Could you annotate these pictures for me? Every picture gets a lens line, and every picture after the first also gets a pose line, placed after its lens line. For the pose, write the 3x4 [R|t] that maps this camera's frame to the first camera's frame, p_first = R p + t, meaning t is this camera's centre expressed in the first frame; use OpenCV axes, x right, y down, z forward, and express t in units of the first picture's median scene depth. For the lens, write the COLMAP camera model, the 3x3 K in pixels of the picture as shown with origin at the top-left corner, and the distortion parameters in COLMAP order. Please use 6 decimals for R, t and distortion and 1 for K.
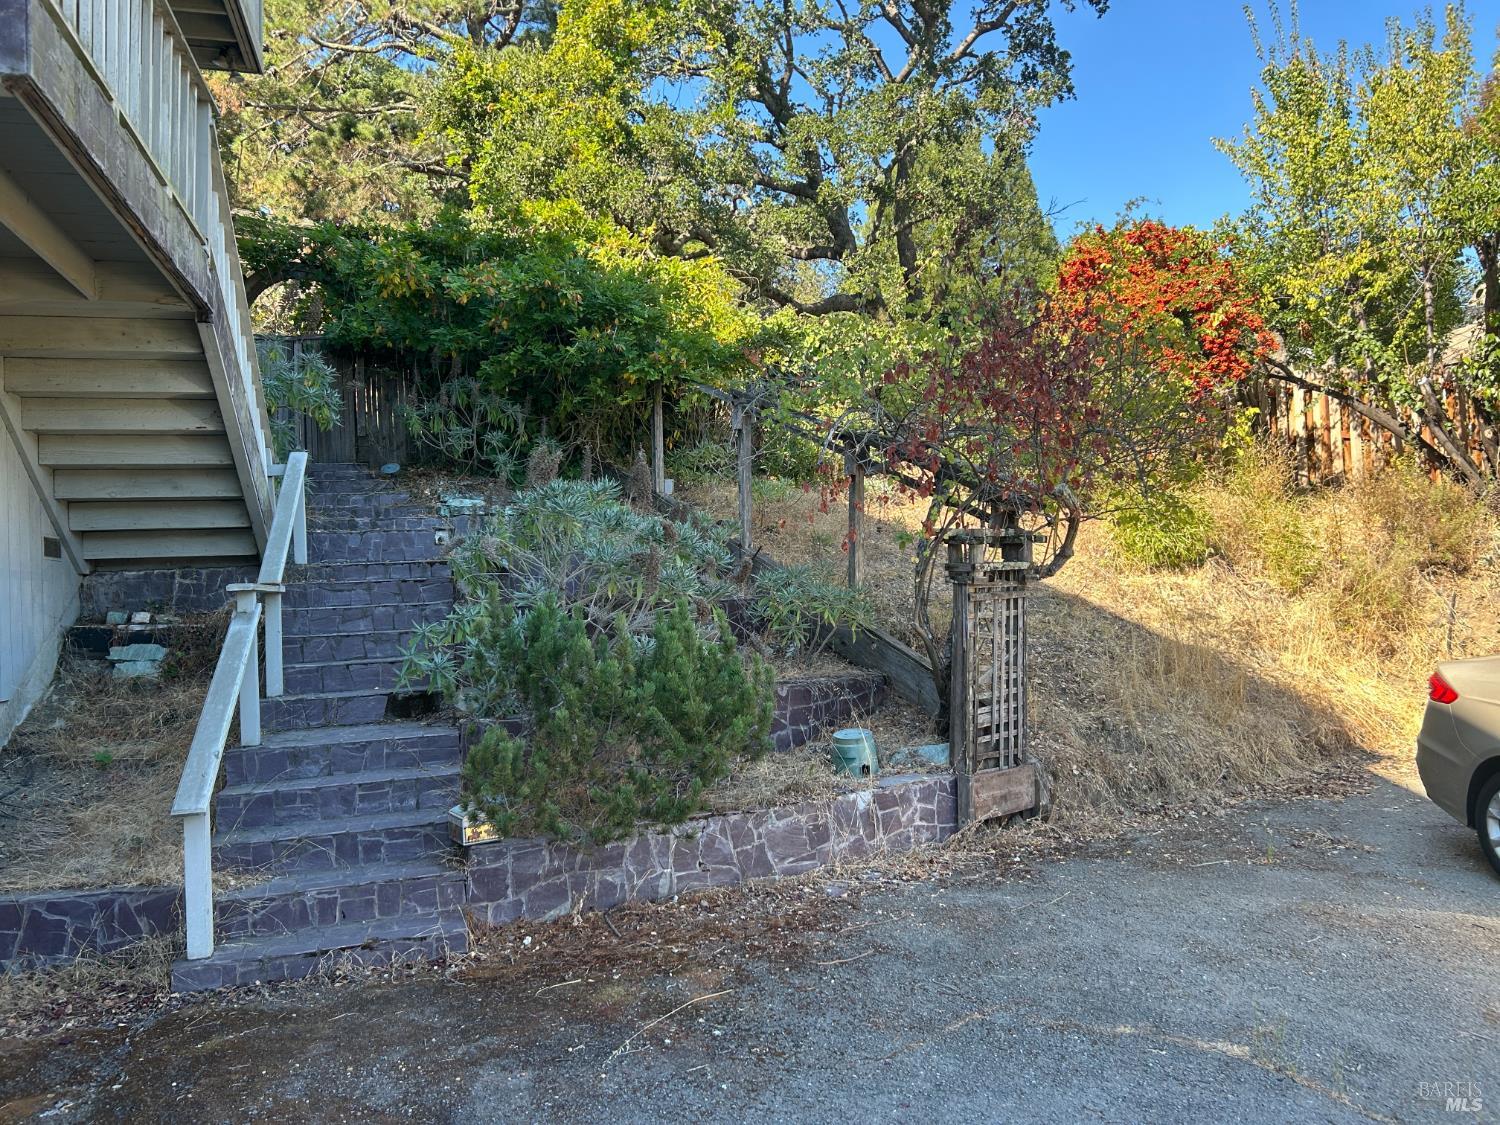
lens RADIAL K [[1105.1, 0, 750.0], [0, 1105.1, 562.5], [0, 0, 1]] dist [0.048606, -0.063281]
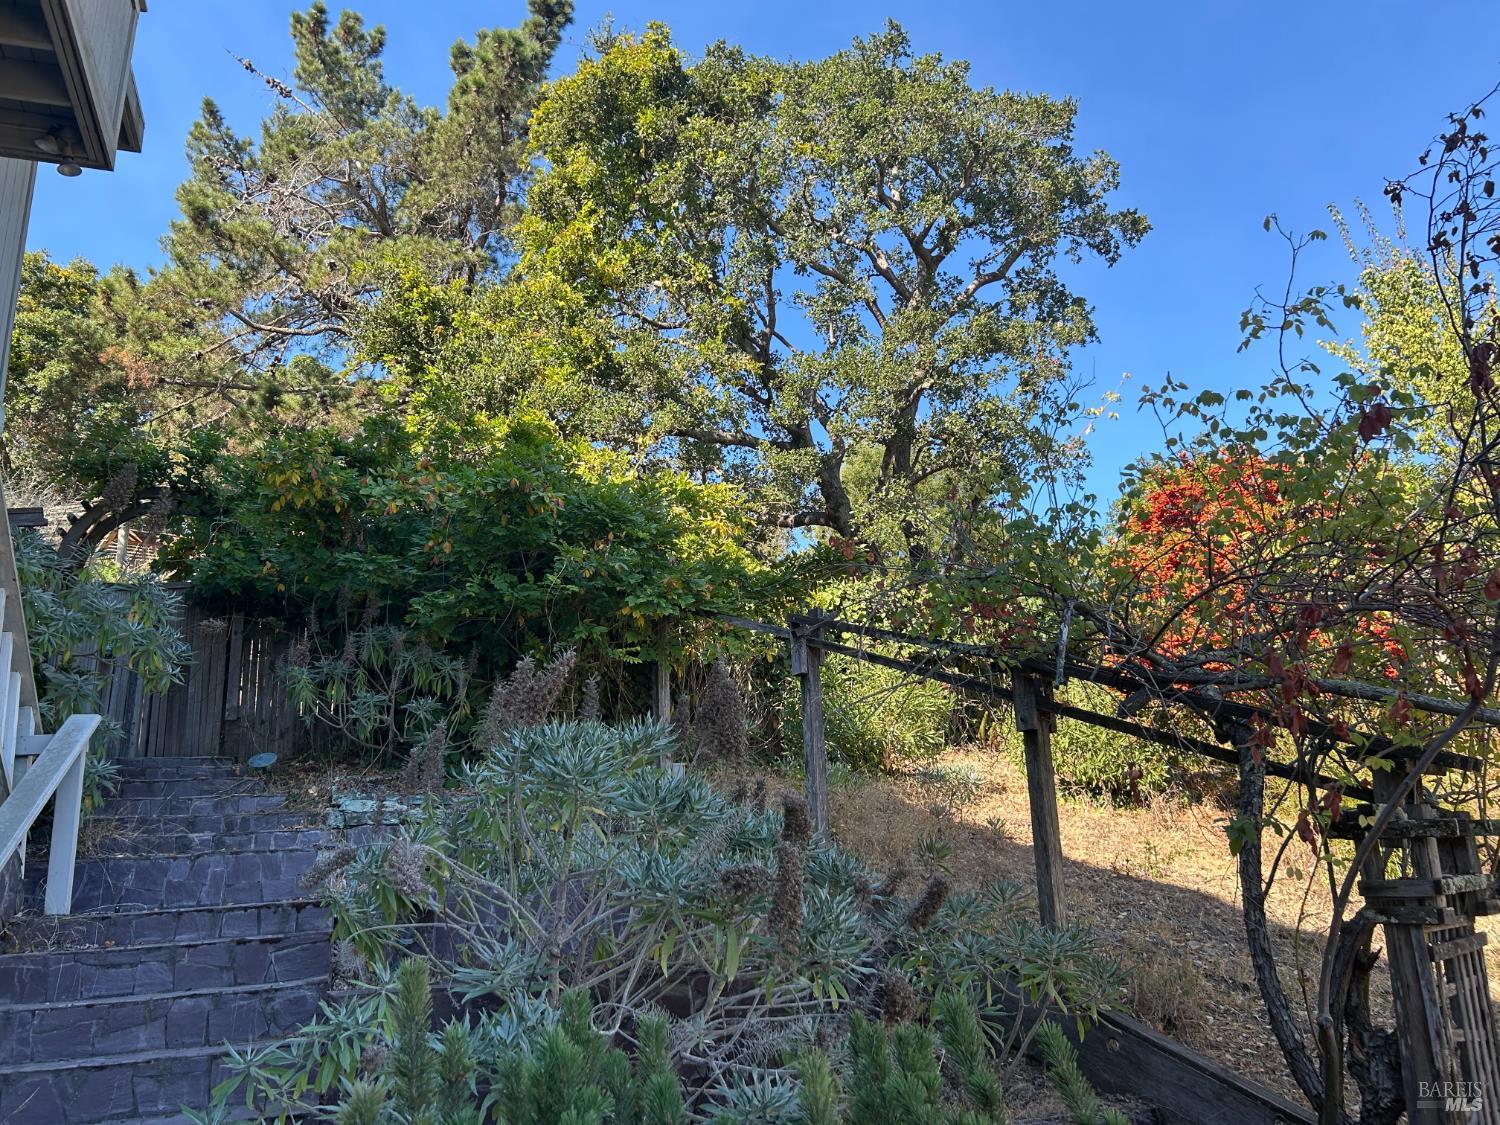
lens RADIAL K [[1105.1, 0, 750.0], [0, 1105.1, 562.5], [0, 0, 1]] dist [0.048606, -0.063281]
pose [[0.997695, -0.006488, 0.067541, -0.069698], [0.025231, 0.959508, -0.280548, -0.001629], [-0.062986, 0.281606, 0.957461, 0.288544]]
